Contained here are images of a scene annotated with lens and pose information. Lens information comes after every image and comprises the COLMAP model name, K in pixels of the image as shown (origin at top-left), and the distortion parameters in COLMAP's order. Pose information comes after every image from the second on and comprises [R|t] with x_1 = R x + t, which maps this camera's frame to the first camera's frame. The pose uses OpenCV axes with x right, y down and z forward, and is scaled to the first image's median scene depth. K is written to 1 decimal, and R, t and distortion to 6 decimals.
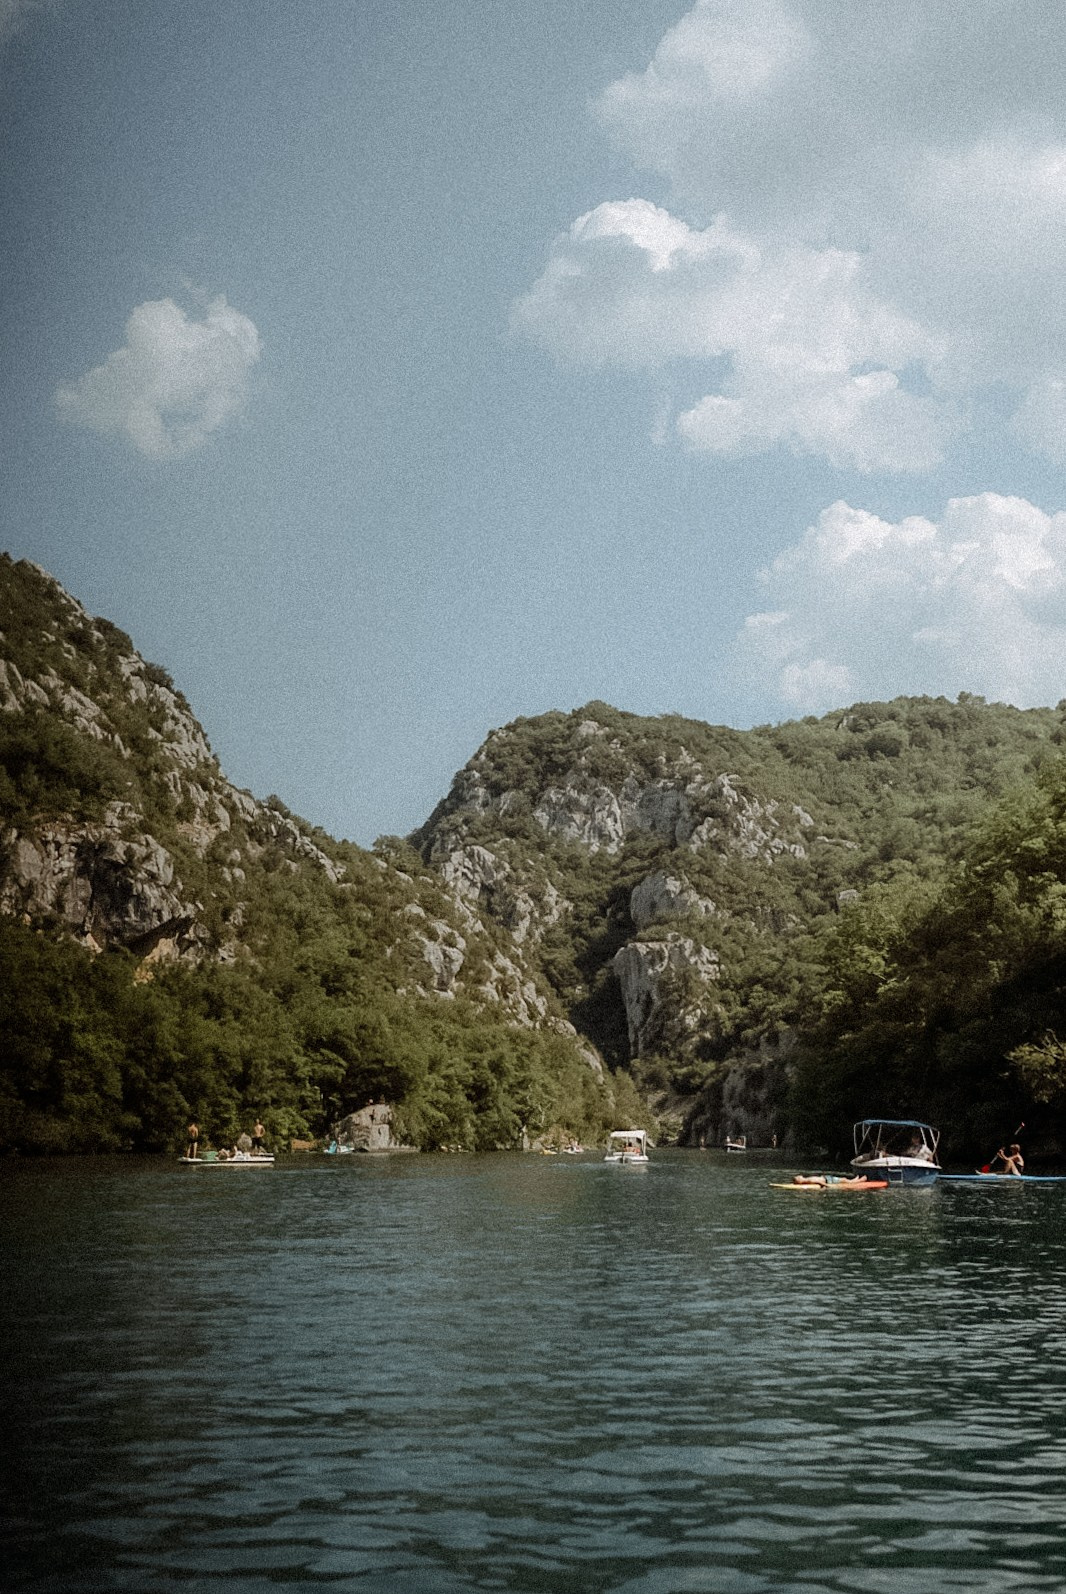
lens RADIAL K [[1545.4, 0, 533.0], [0, 1545.4, 797.0], [0, 0, 1]] dist [-0.042224, -0.000106]
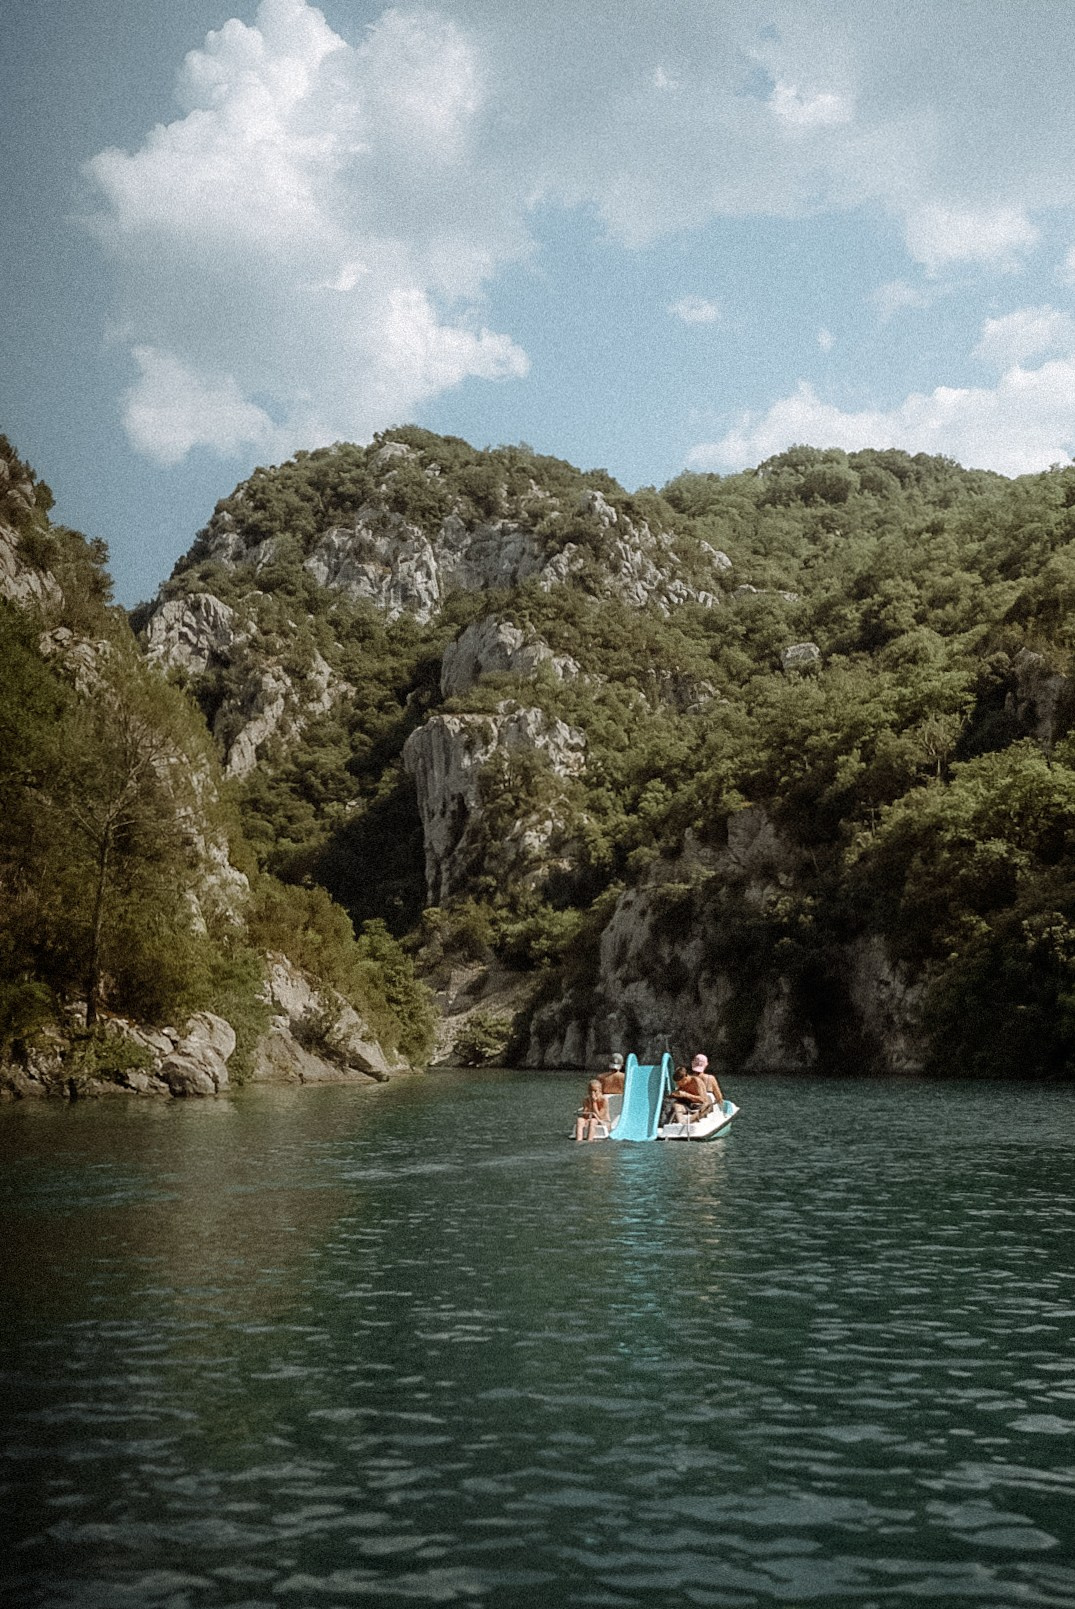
lens RADIAL K [[1559.9, 0, 537.5], [0, 1559.9, 804.5], [0, 0, 1]] dist [-0.042224, -0.000106]
pose [[0.994624, 0.020277, 0.101551, 0.038491], [-0.026260, 0.997975, 0.057928, 0.082790], [-0.100171, -0.060283, 0.993142, 0.369768]]
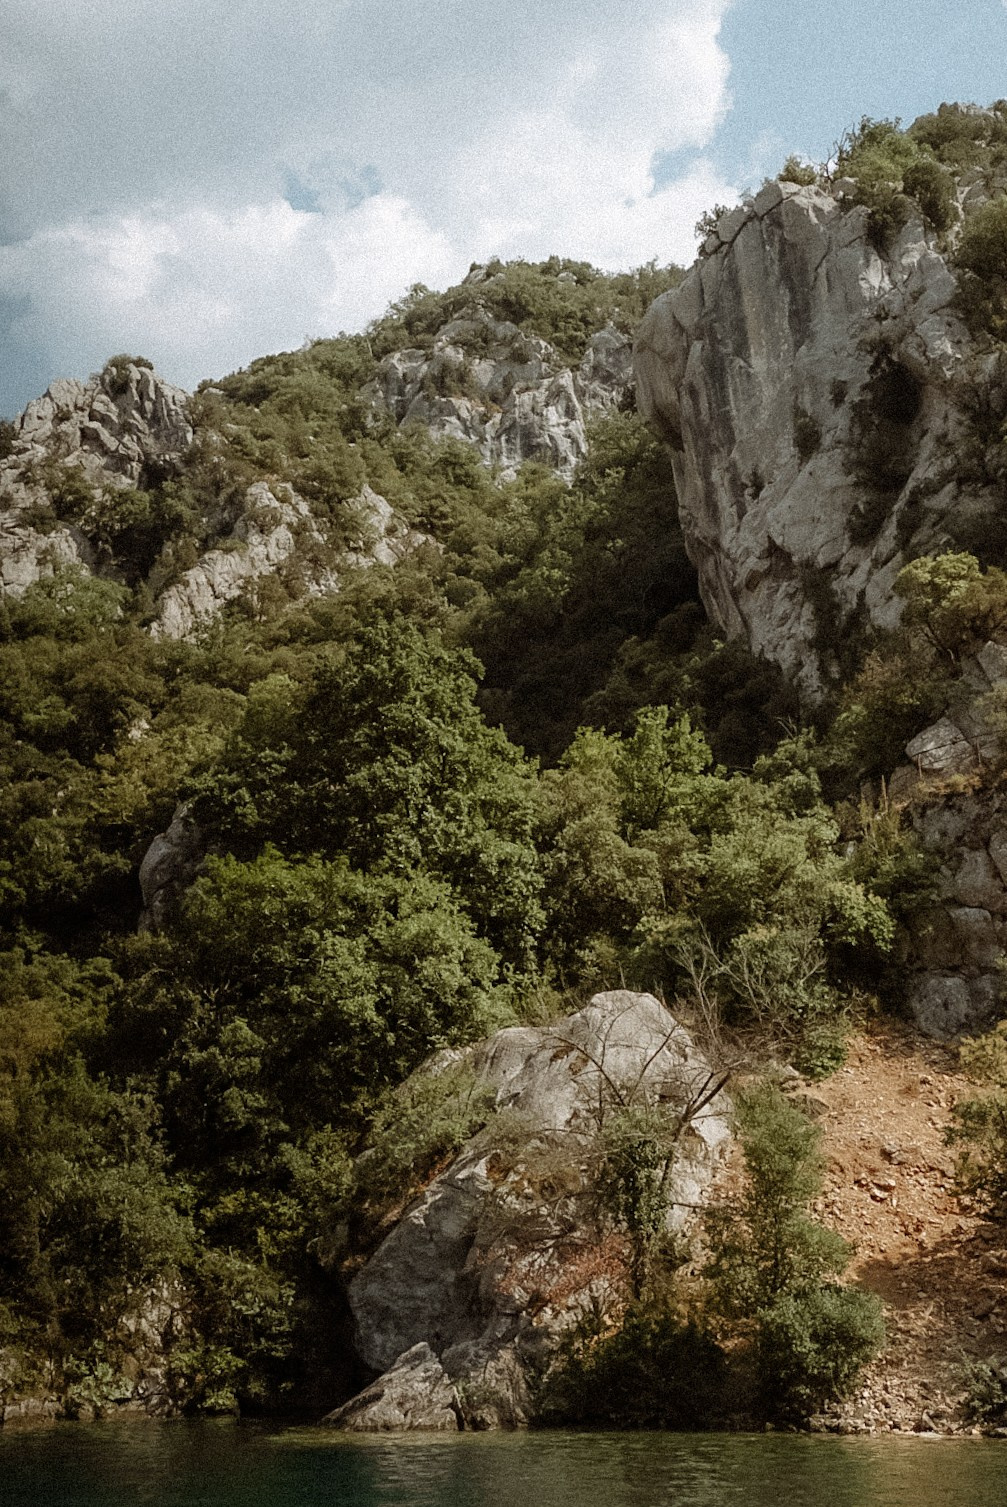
lens RADIAL K [[1577.4, 0, 503.5], [0, 1577.4, 753.5], [0, 0, 1]] dist [-0.013757, -0.004444]
pose [[0.998758, 0.017194, 0.046758, 0.025150], [-0.010319, 0.989599, -0.143484, 0.165121], [-0.048739, 0.142824, 0.988547, 0.736666]]
